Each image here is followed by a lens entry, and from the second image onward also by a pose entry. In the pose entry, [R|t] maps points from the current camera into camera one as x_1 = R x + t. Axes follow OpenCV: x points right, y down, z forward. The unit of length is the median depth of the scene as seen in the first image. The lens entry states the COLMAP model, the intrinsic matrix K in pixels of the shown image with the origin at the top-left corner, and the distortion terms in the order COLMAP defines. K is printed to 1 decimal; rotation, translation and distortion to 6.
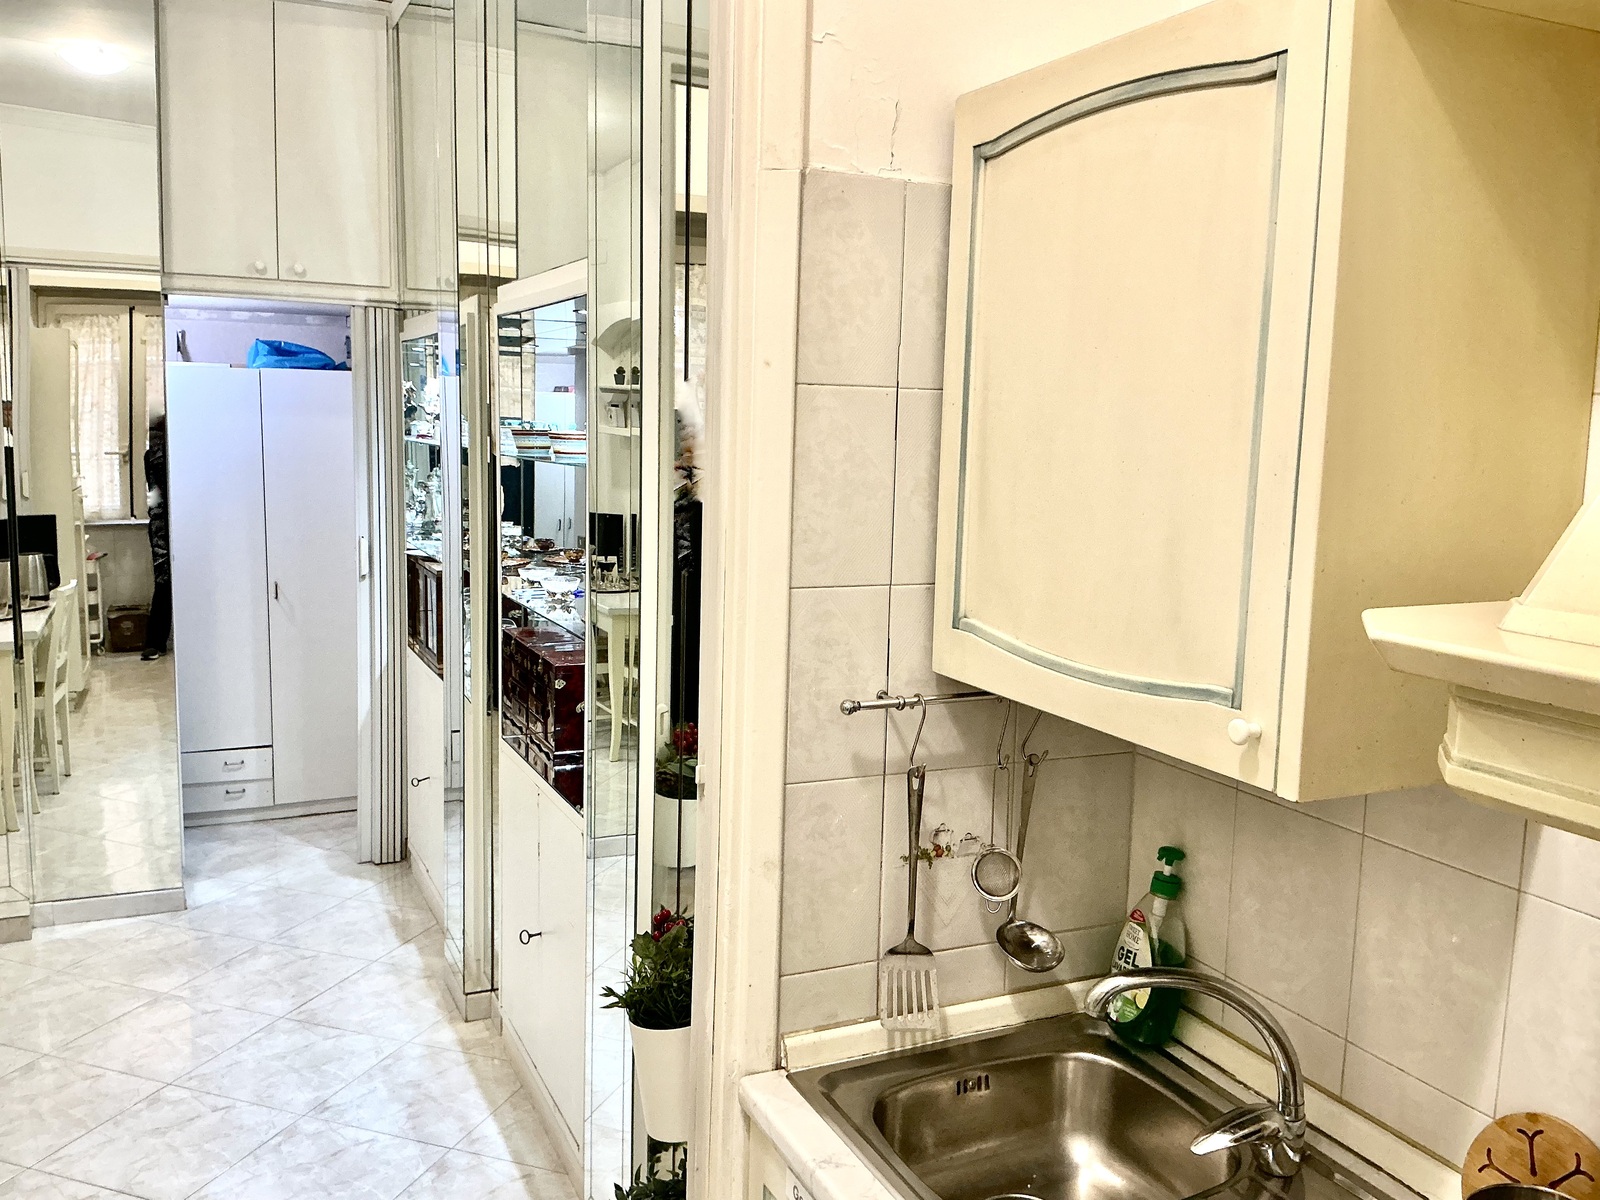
lens RADIAL K [[1328.8, 0, 802.1], [0, 1328.8, 593.5], [0, 0, 1]] dist [0.171759, -0.379130]
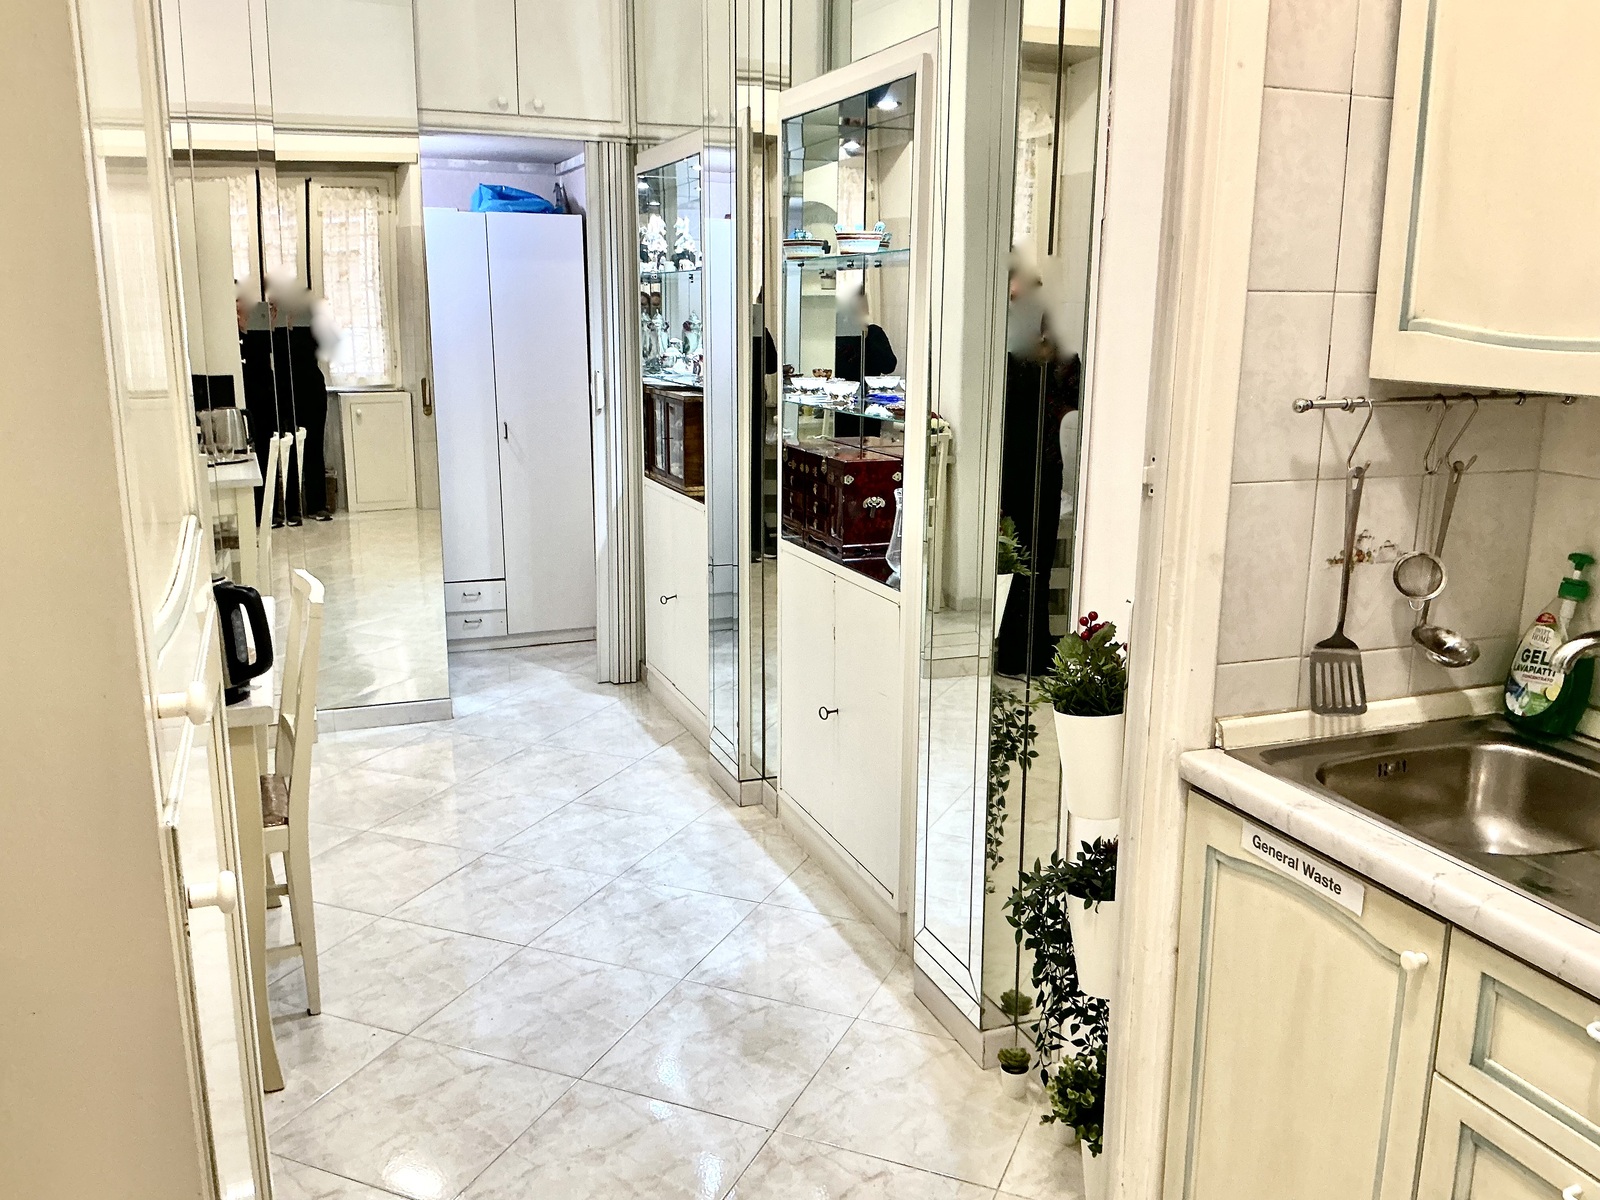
lens RADIAL K [[1328.8, 0, 802.1], [0, 1328.8, 593.5], [0, 0, 1]] dist [0.171759, -0.379130]
pose [[0.997404, -0.002105, -0.071980, -0.146059], [0.007751, 0.996905, 0.078238, 0.076377], [0.071592, -0.078593, 0.994333, -0.050346]]
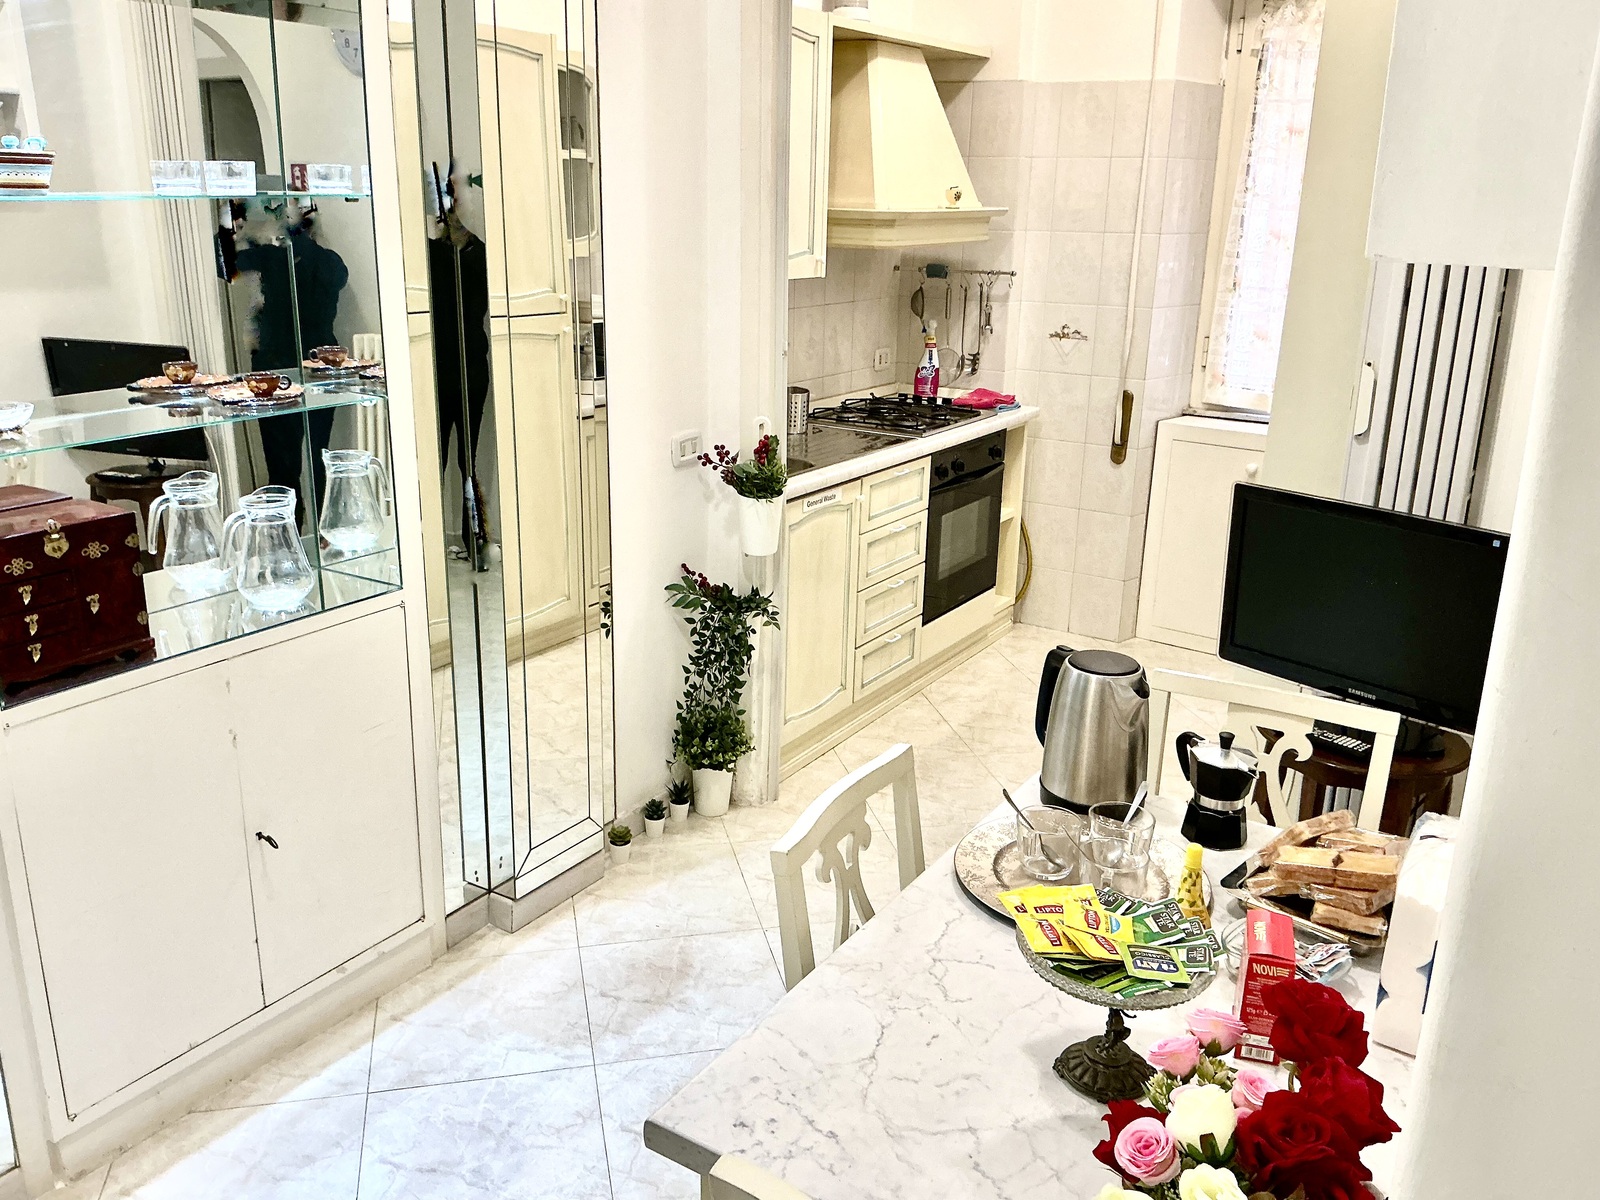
lens RADIAL K [[1305.2, 0, 774.1], [0, 1305.2, 602.0], [0, 0, 1]] dist [0.072293, -0.183720]
pose [[-0.518669, -0.280843, 0.807533, -0.923328], [0.089886, 0.921365, 0.378164, -0.131656], [-0.850237, 0.268728, -0.452639, 1.057280]]
